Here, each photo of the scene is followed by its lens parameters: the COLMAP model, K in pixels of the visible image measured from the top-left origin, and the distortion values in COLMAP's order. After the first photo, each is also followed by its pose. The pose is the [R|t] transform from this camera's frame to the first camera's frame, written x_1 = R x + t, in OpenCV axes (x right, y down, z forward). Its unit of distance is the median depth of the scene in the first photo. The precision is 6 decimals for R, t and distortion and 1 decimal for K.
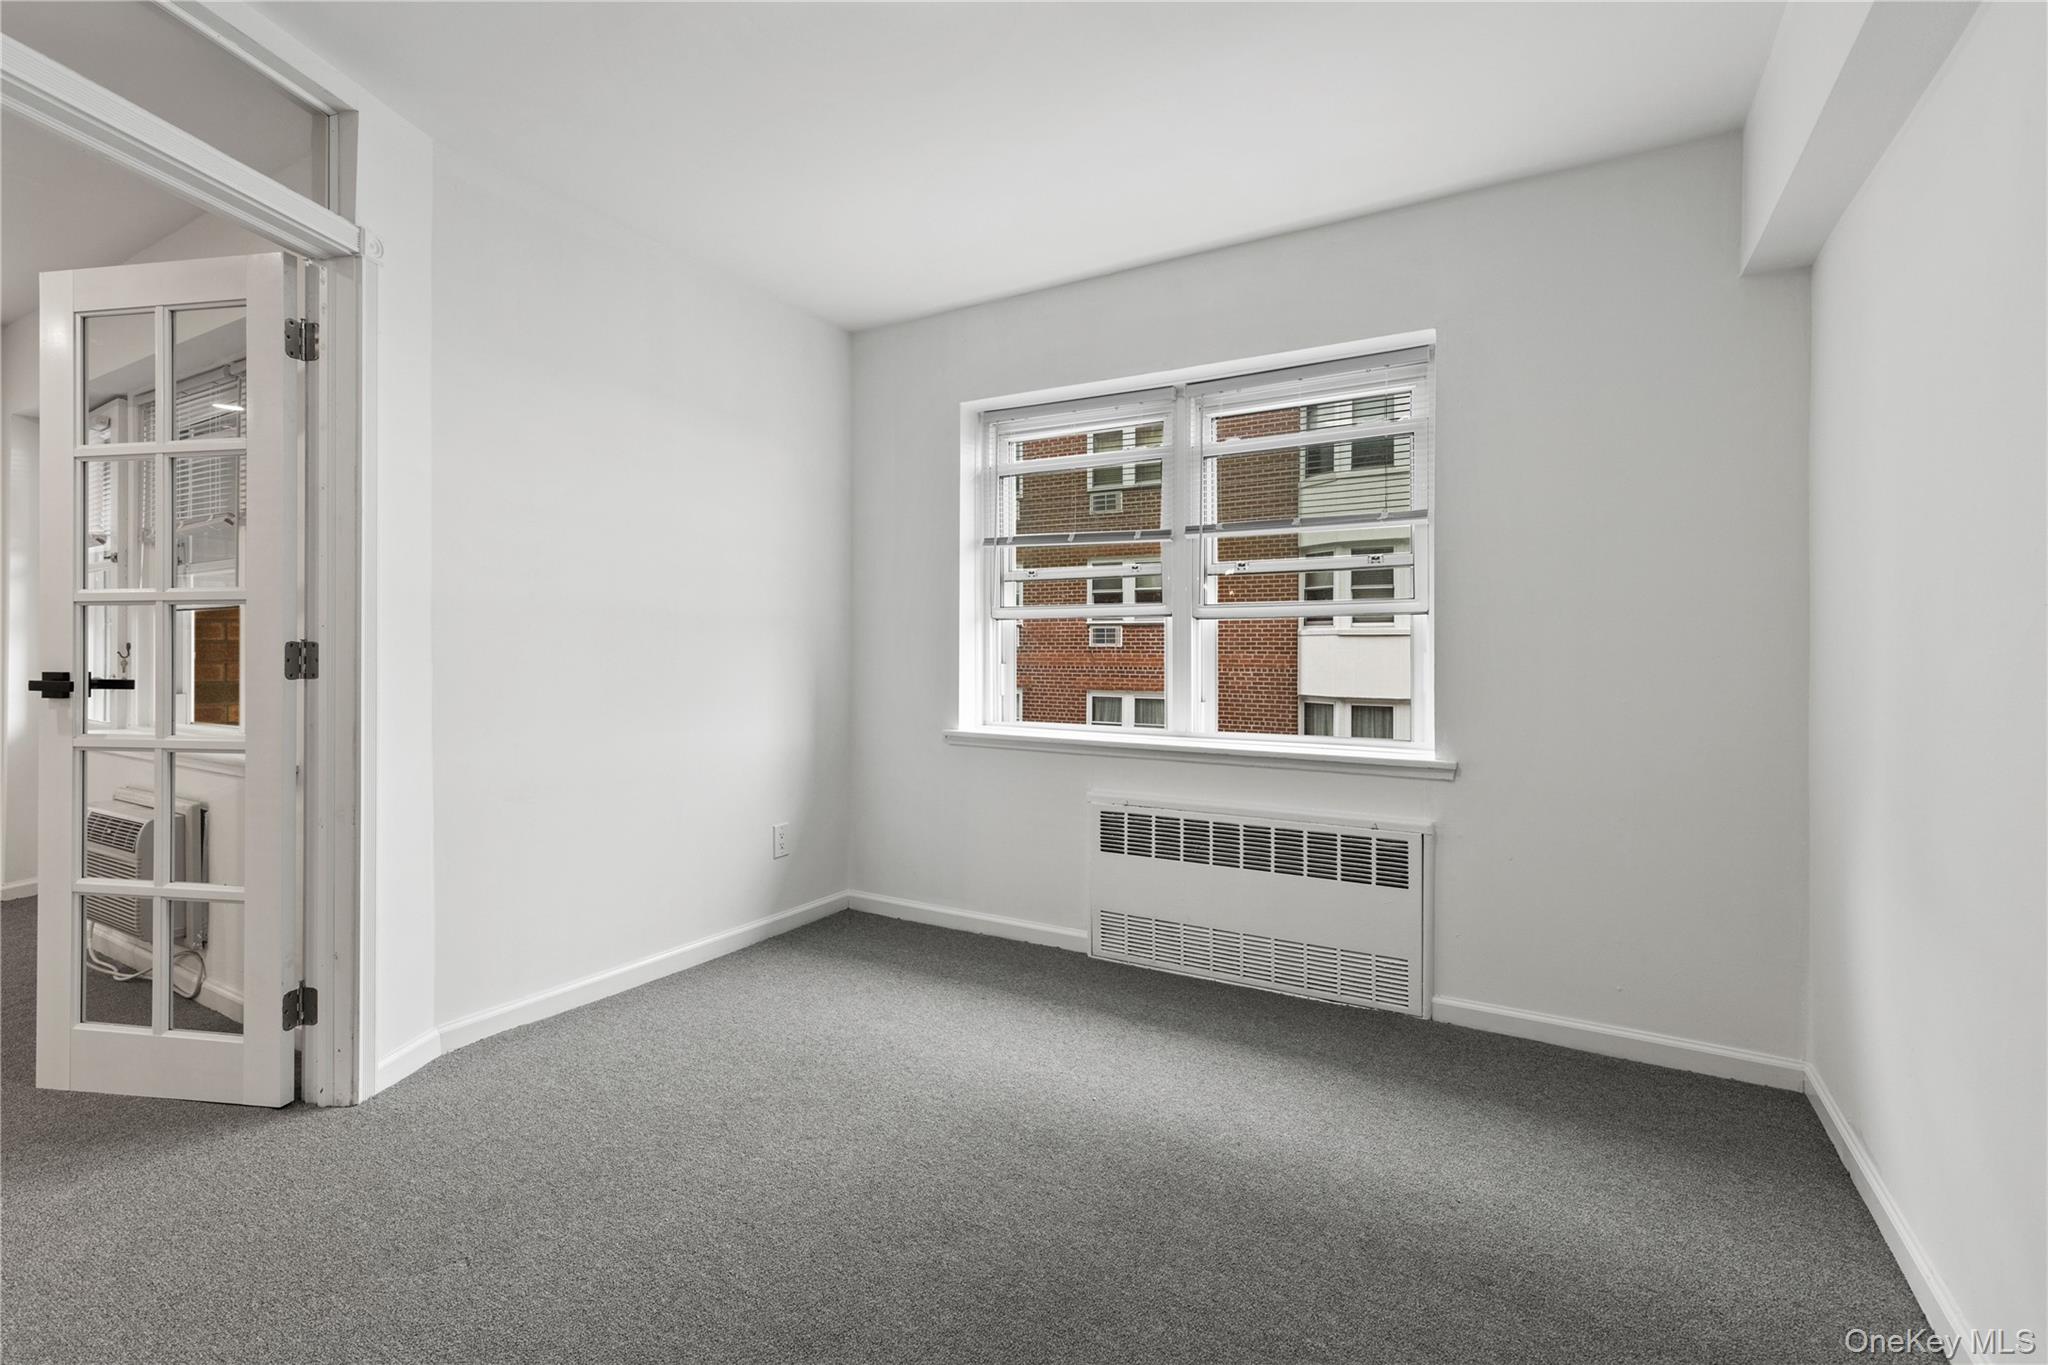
lens RADIAL K [[937.7, 0, 1026.9], [0, 937.7, 653.6], [0, 0, 1]] dist [0.016785, -0.000369]
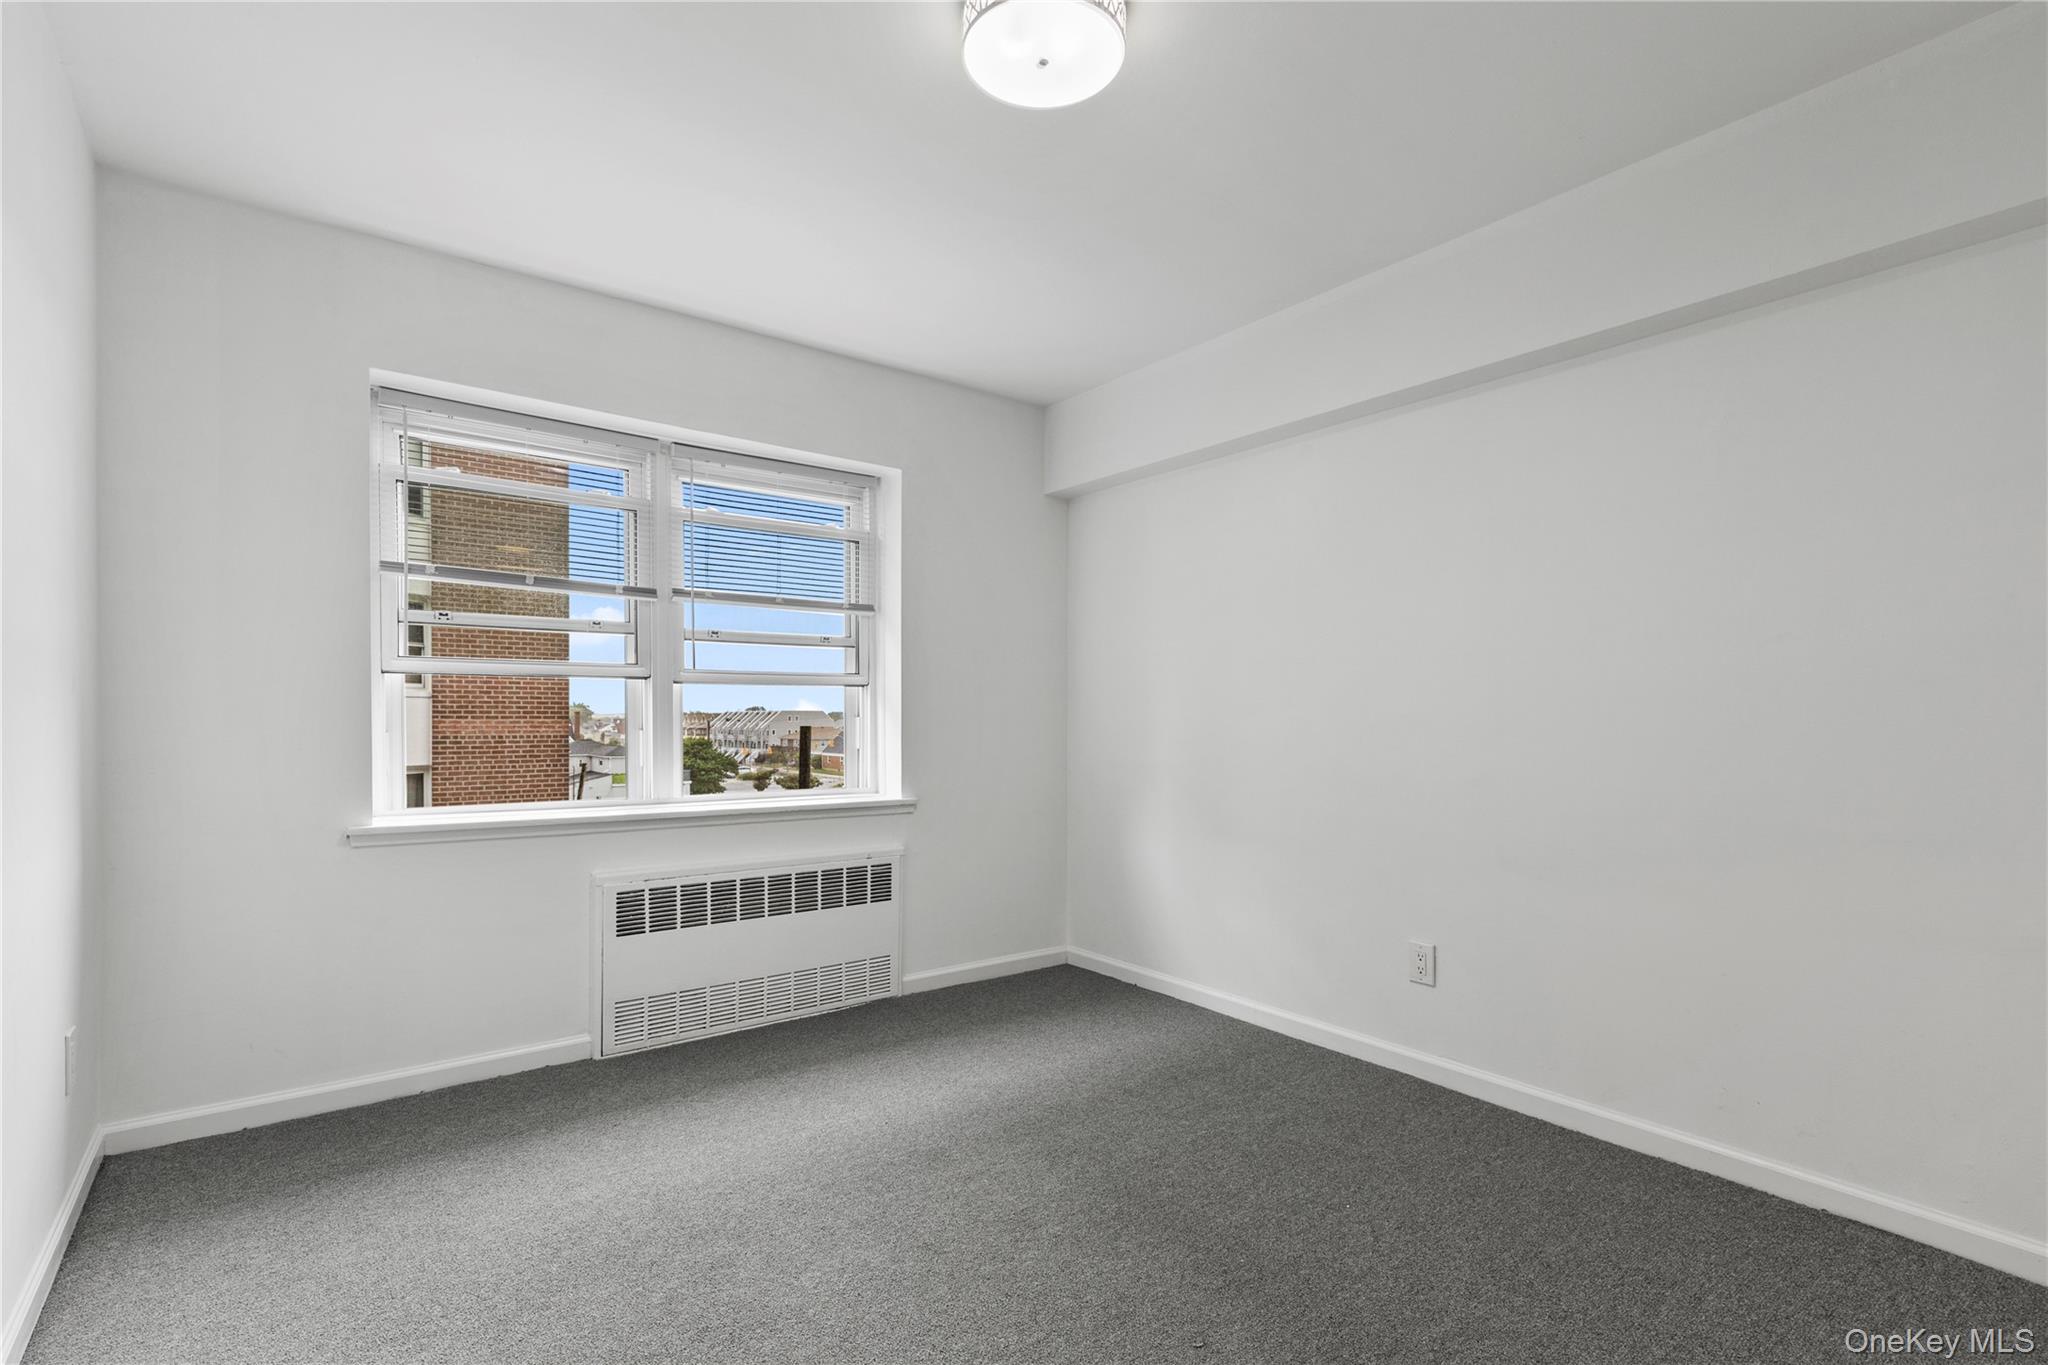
lens RADIAL K [[937.8, 0, 1008.1], [0, 937.8, 716.2], [0, 0, 1]] dist [0.010258, -0.000634]
pose [[0.389077, -0.005551, 0.921189, -0.652592], [-0.002189, 0.999973, 0.006950, -0.010481], [-0.921203, -0.004720, 0.389054, 0.320960]]
